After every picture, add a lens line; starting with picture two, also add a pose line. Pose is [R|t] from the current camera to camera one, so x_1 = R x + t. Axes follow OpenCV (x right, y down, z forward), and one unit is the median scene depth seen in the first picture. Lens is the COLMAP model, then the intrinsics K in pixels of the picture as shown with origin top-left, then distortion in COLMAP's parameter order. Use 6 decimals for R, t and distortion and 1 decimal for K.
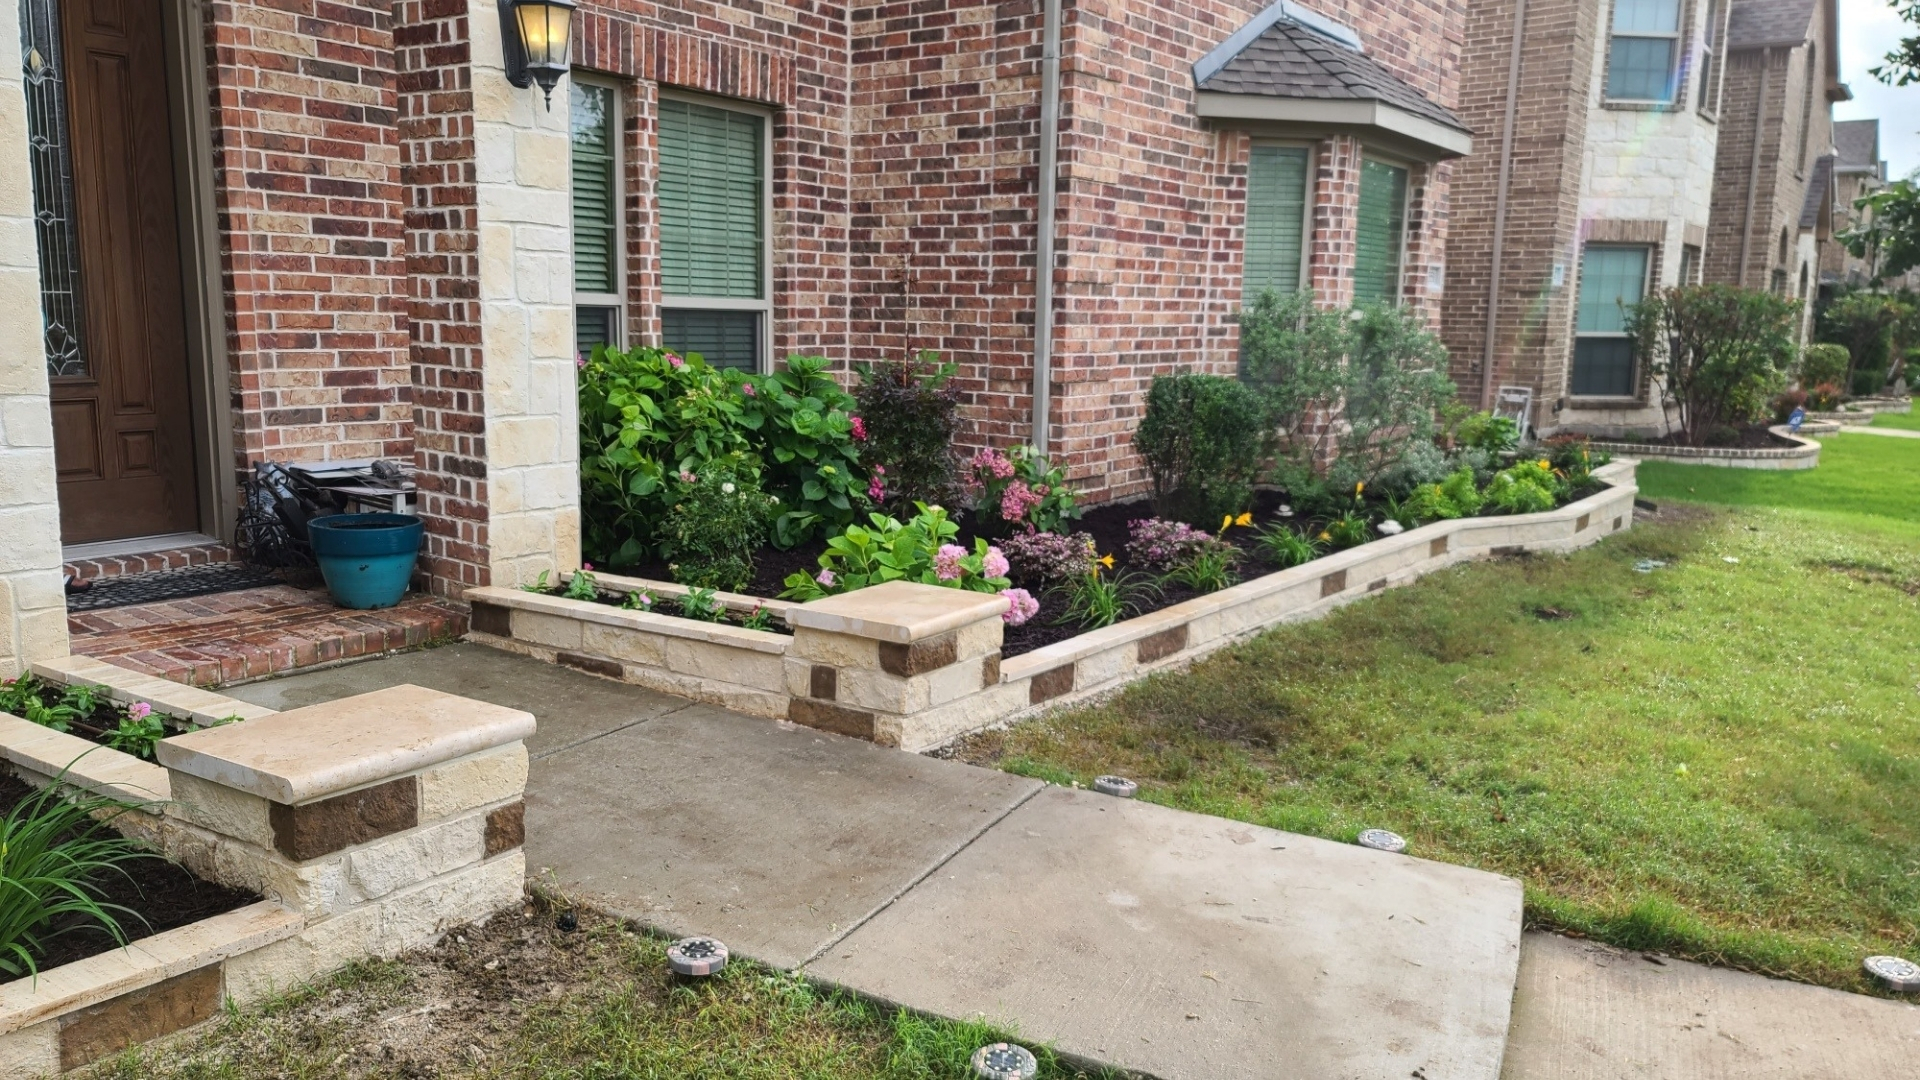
lens RADIAL K [[1468.2, 0, 960.2], [0, 1468.2, 545.6], [0, 0, 1]] dist [0.059392, -0.014163]
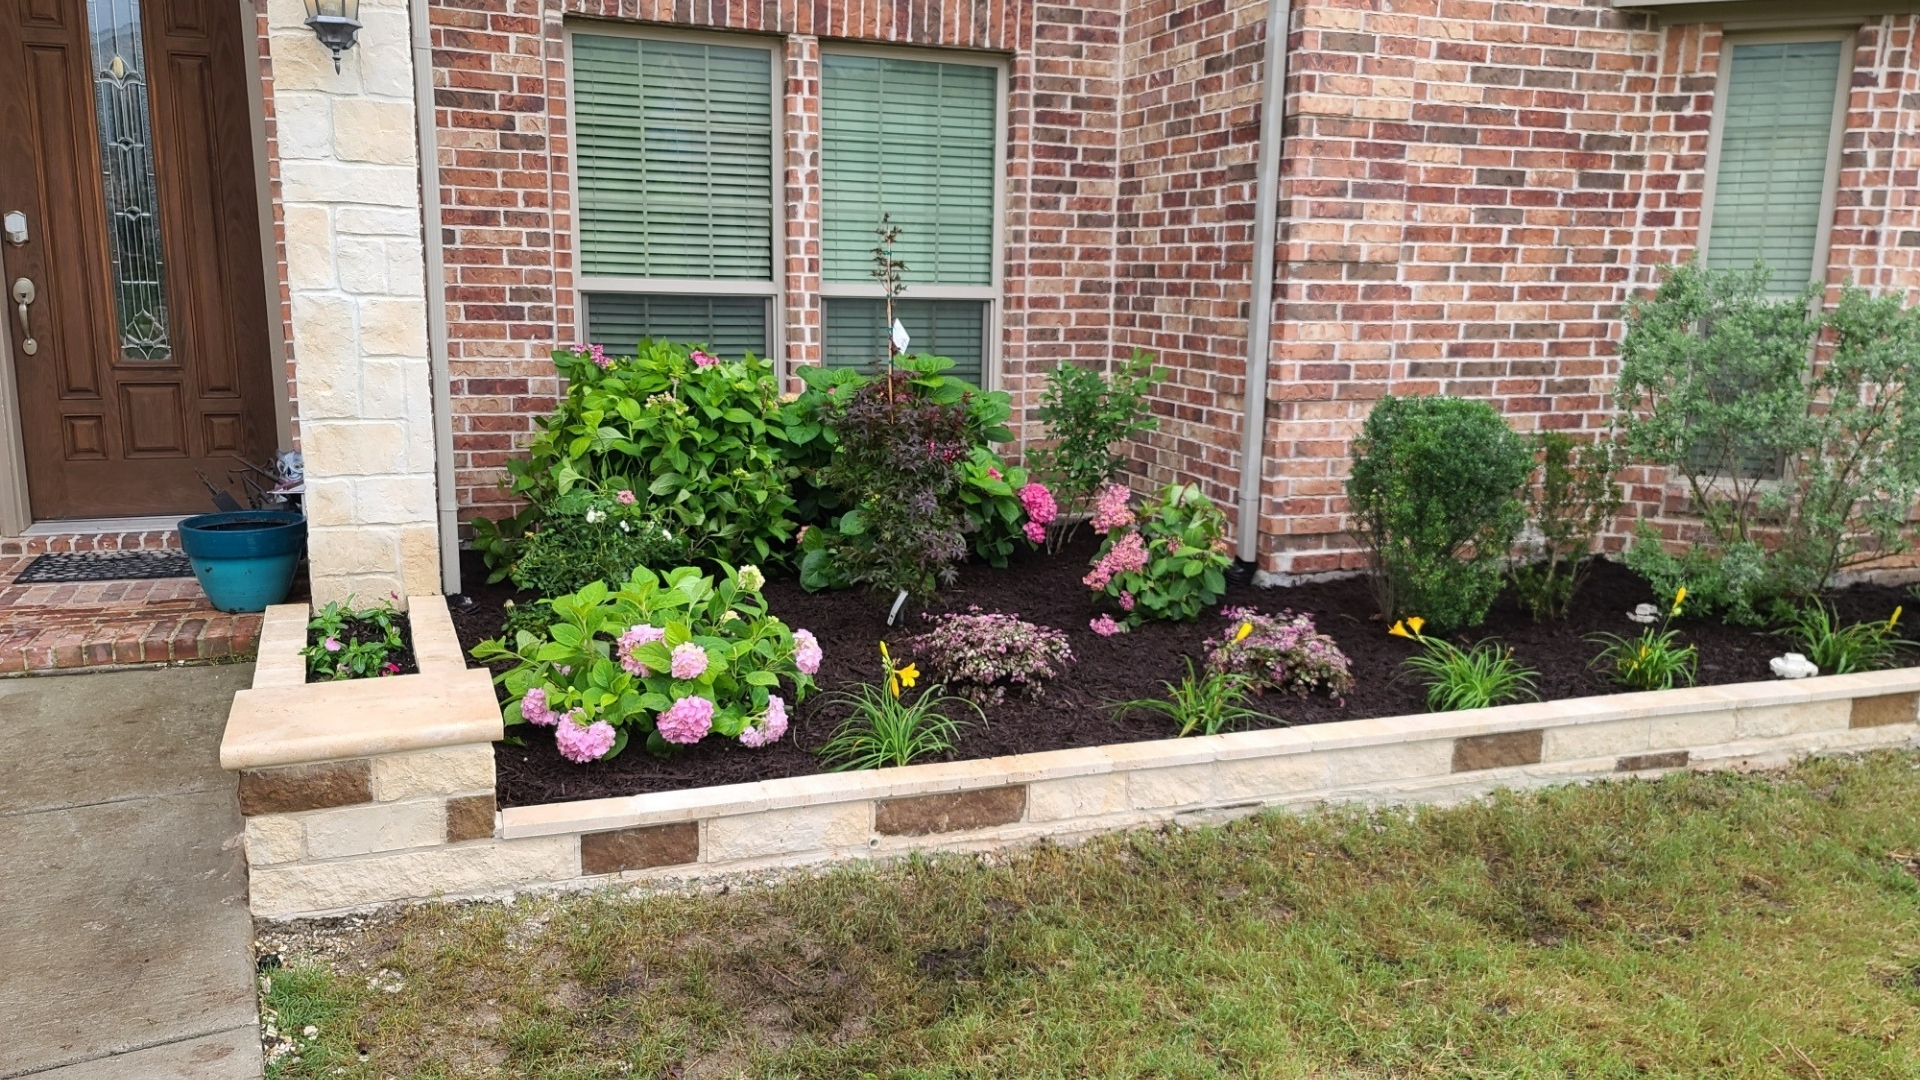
lens RADIAL K [[1444.8, 0, 956.3], [0, 1444.8, 543.3], [0, 0, 1]] dist [0.057798, -0.030187]
pose [[0.824946, 0.099297, -0.556421, 0.333773], [-0.090958, 0.994939, 0.042699, -0.055414], [0.557845, 0.015387, 0.829802, 0.309737]]
